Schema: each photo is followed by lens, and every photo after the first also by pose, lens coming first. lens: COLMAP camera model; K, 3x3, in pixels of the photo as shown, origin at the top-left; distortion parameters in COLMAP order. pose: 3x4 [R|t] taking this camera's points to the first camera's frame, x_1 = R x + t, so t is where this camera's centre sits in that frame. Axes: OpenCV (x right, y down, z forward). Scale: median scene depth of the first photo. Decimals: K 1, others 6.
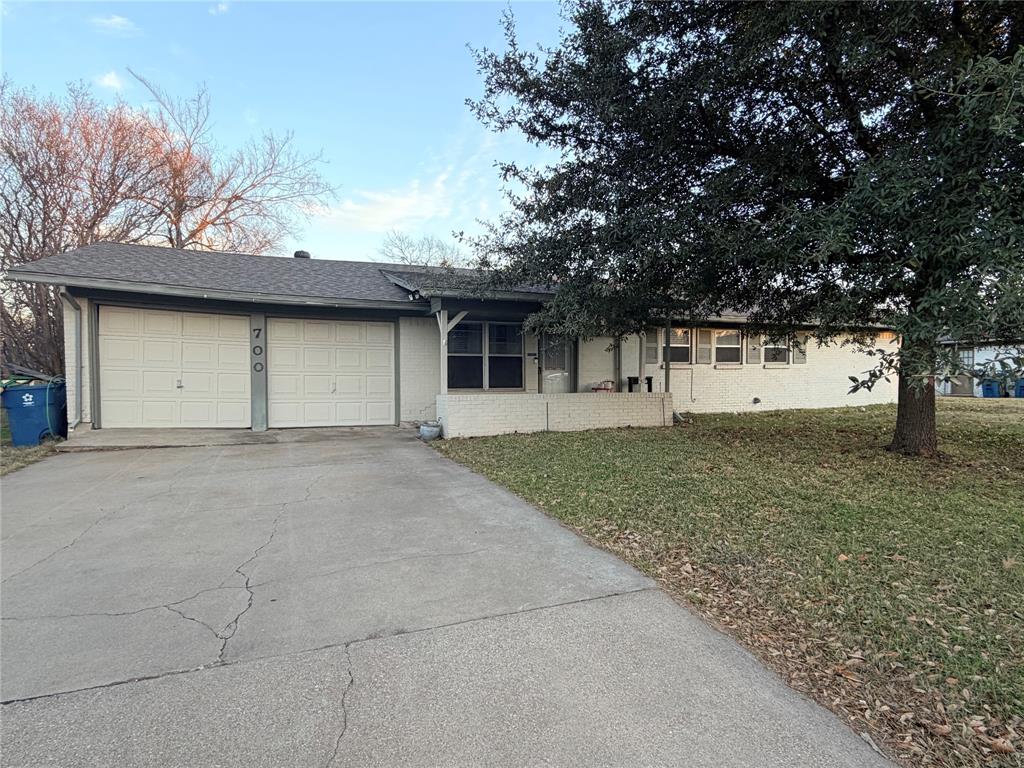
lens RADIAL K [[555.1, 0, 509.7], [0, 555.1, 382.3], [0, 0, 1]] dist [0.000543, -0.000457]
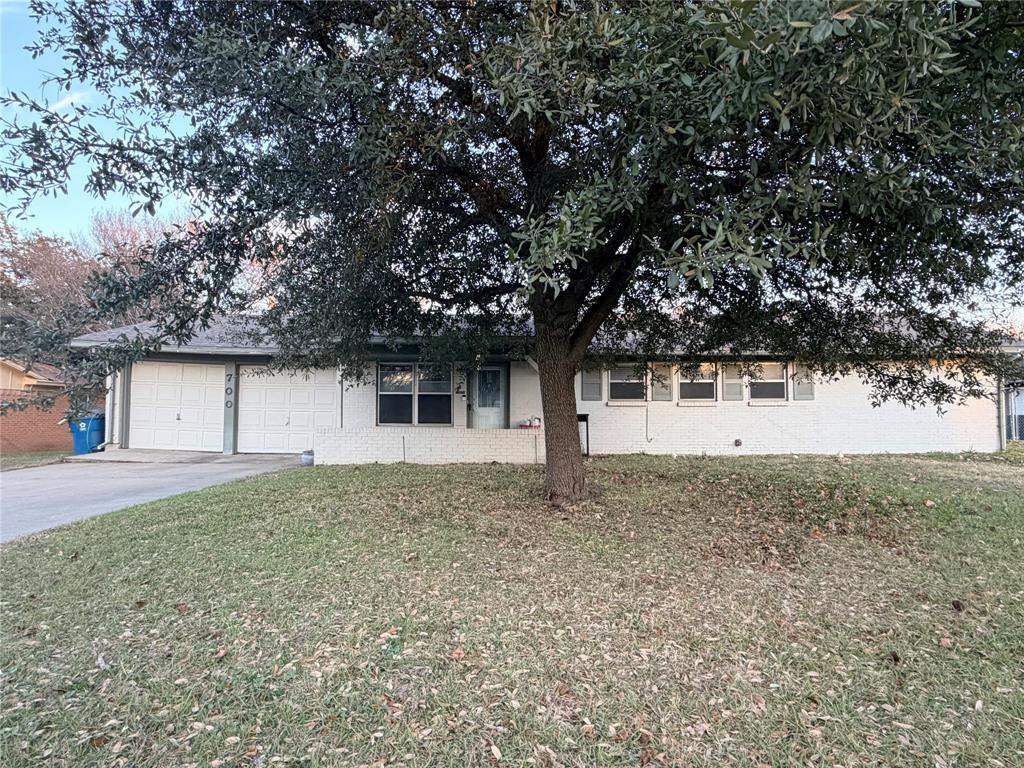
lens RADIAL K [[555.1, 0, 509.7], [0, 555.1, 382.3], [0, 0, 1]] dist [0.000543, -0.000457]
pose [[0.926397, -0.013950, -0.376291, 0.541719], [-0.010920, 0.997898, -0.063879, -0.002481], [0.376391, 0.063286, 0.924297, 0.051025]]
